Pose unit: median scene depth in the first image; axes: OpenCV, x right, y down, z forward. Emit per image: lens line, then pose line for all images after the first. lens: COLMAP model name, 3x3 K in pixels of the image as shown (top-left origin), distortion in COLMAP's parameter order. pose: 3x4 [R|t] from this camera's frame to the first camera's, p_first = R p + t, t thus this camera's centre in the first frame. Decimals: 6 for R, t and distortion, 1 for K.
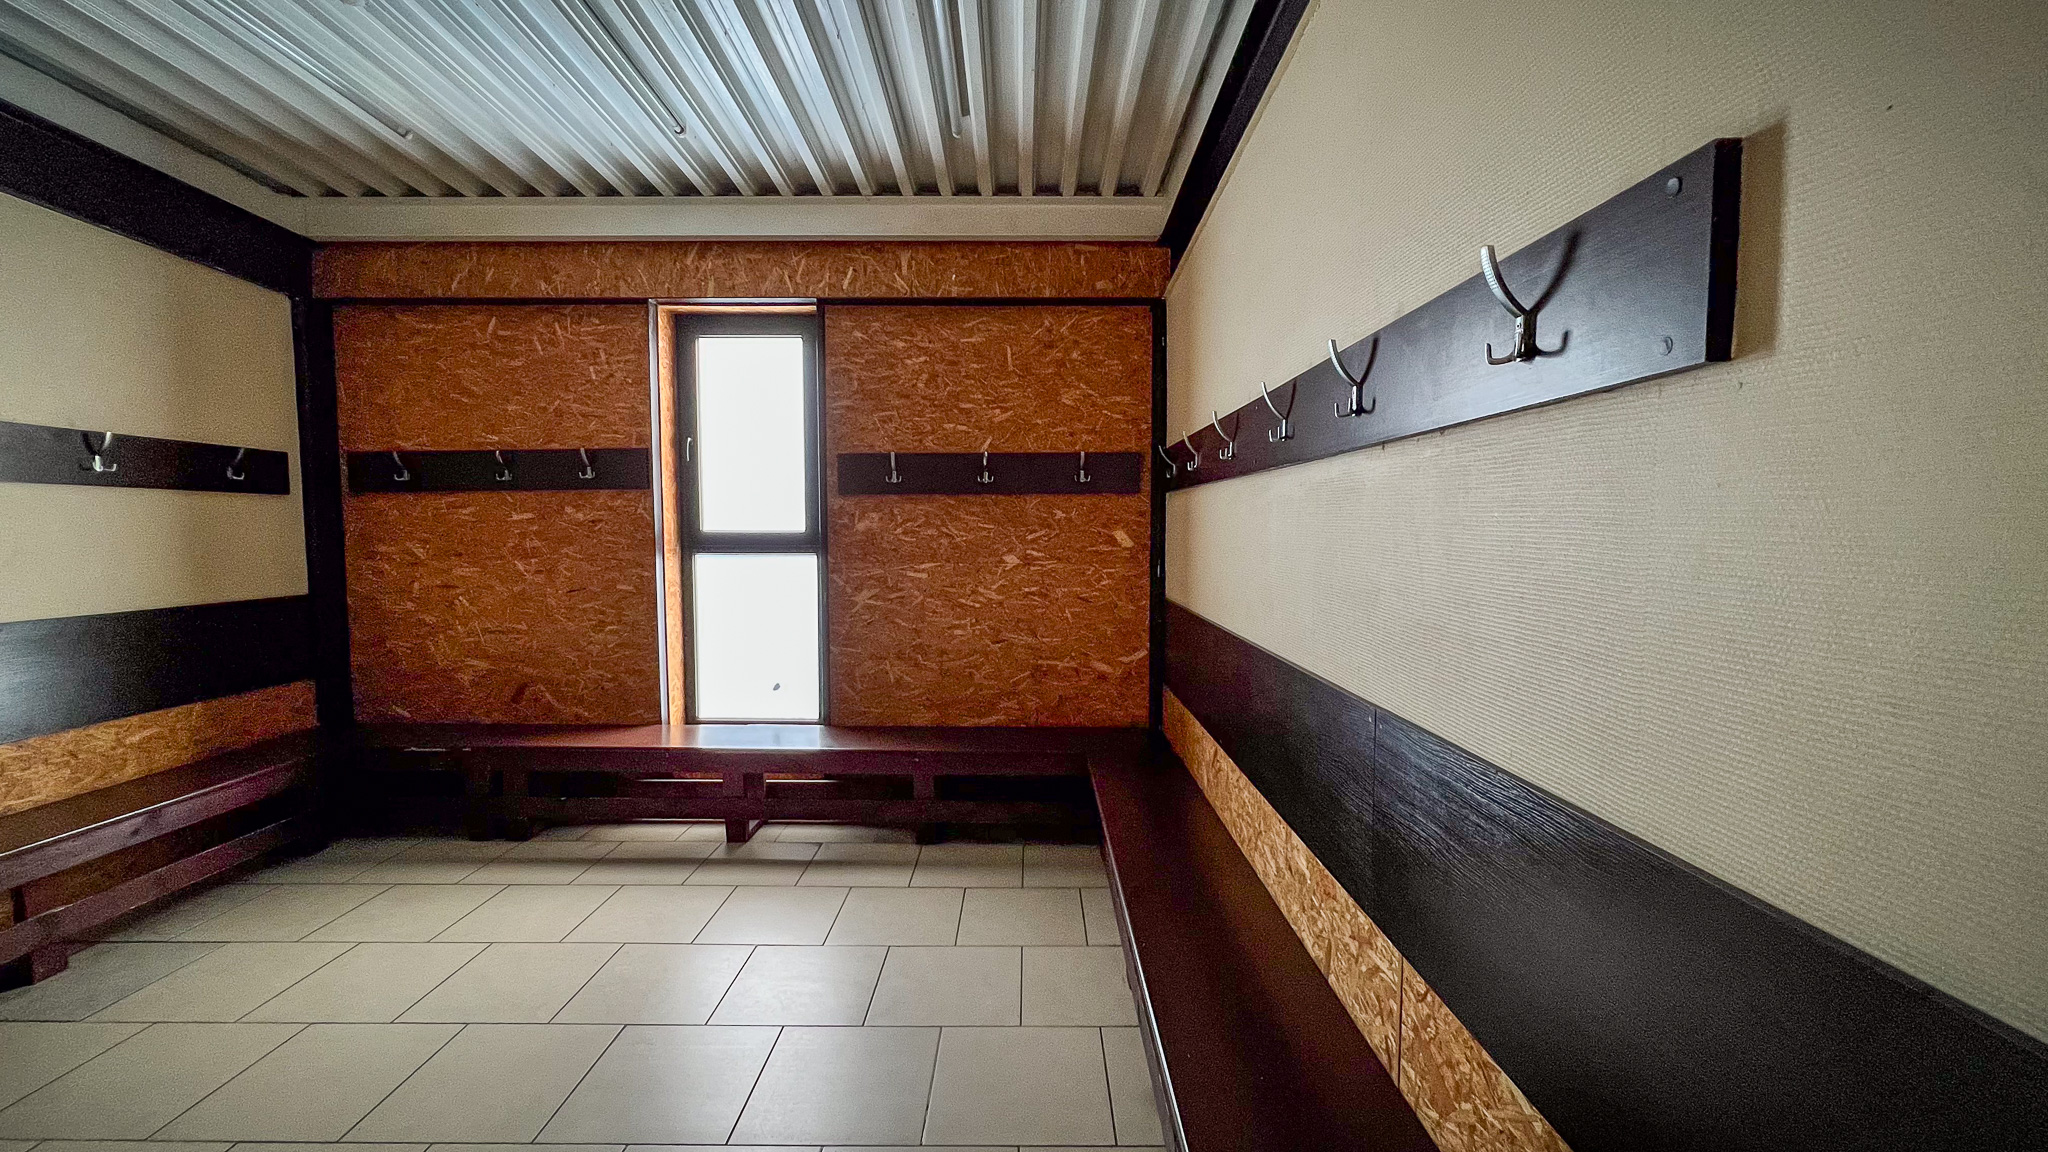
lens RADIAL K [[837.7, 0, 1022.0], [0, 837.7, 580.9], [0, 0, 1]] dist [0.001489, 0.000038]
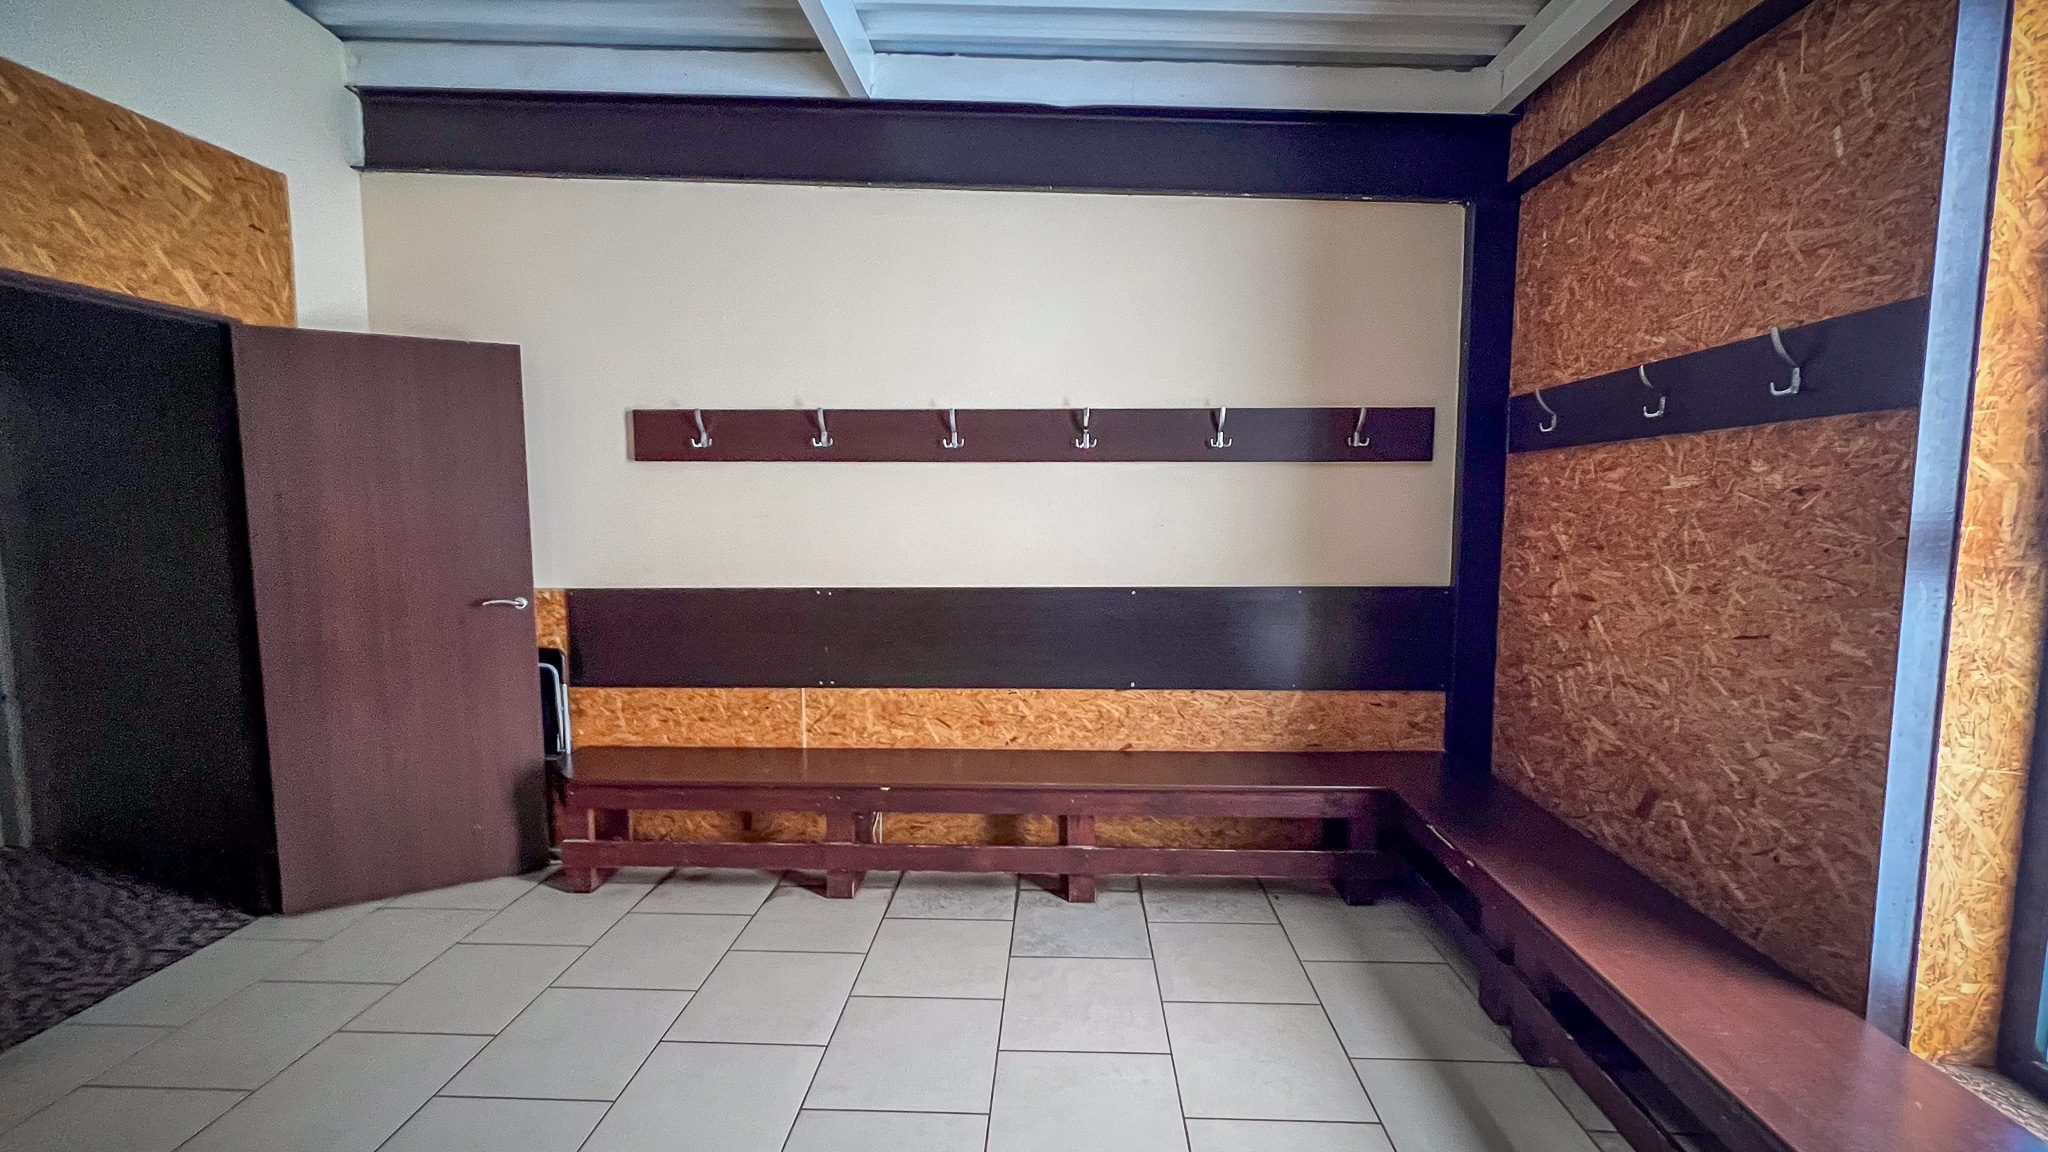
lens RADIAL K [[837.7, 0, 1033.3], [0, 837.7, 581.0], [0, 0, 1]] dist [0.001489, 0.000038]
pose [[-0.029893, 0.098271, -0.994711, -0.052217], [-0.061035, 0.993119, 0.099948, -0.043368], [0.997688, 0.063700, -0.023689, 0.611395]]
